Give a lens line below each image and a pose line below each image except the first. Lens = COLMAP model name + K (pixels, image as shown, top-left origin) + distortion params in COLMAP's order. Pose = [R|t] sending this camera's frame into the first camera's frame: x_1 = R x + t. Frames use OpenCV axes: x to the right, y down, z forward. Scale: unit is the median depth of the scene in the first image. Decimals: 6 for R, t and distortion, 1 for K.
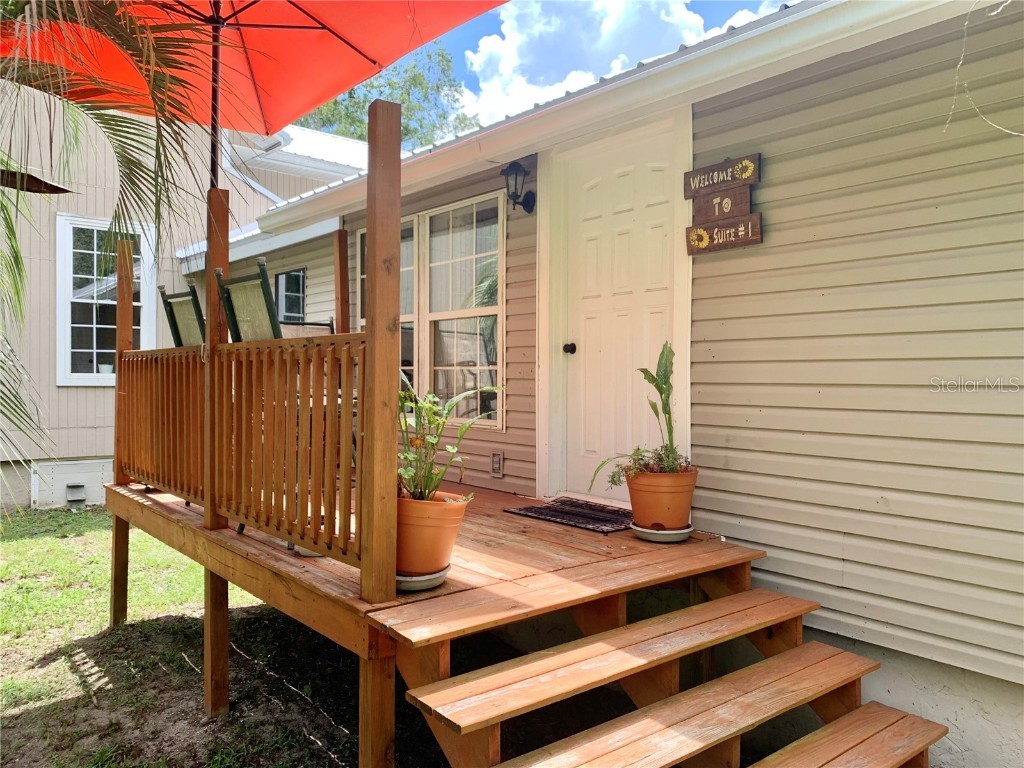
lens RADIAL K [[780.3, 0, 504.2], [0, 780.3, 383.2], [0, 0, 1]] dist [0.015247, -0.010722]
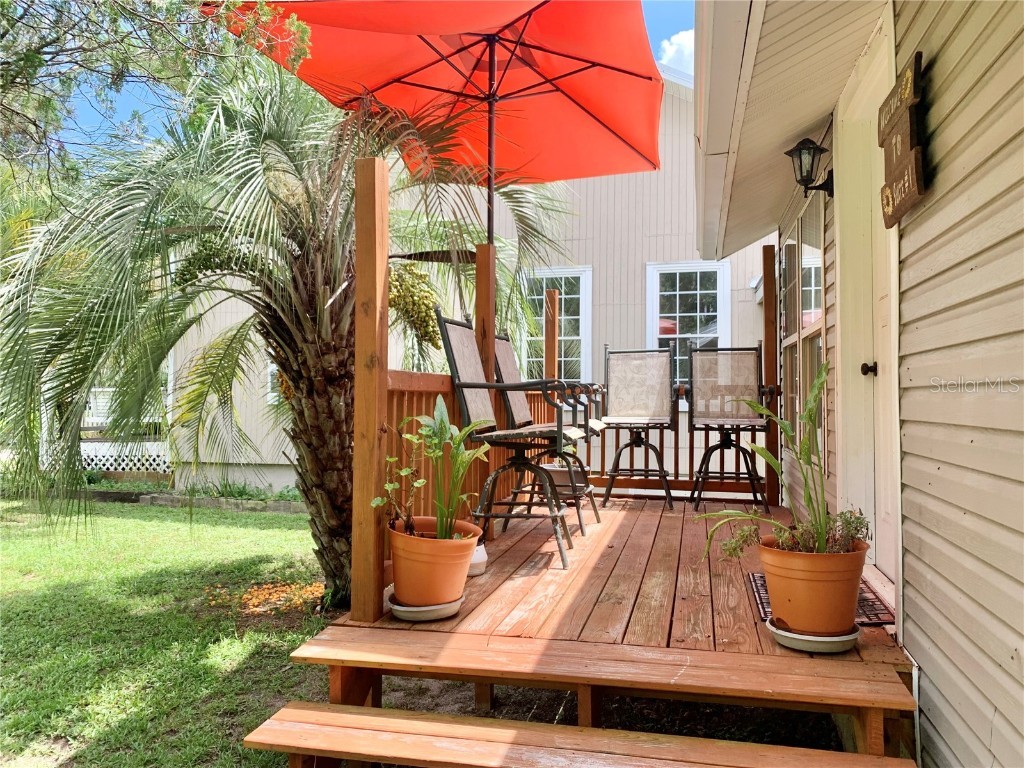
lens RADIAL K [[780.3, 0, 509.0], [0, 780.3, 382.6], [0, 0, 1]] dist [0.015247, -0.010722]
pose [[0.612596, -0.019655, -0.790151, 0.750912], [-0.005640, 0.999557, -0.029236, -0.015135], [0.790376, 0.022366, 0.612214, 0.453306]]
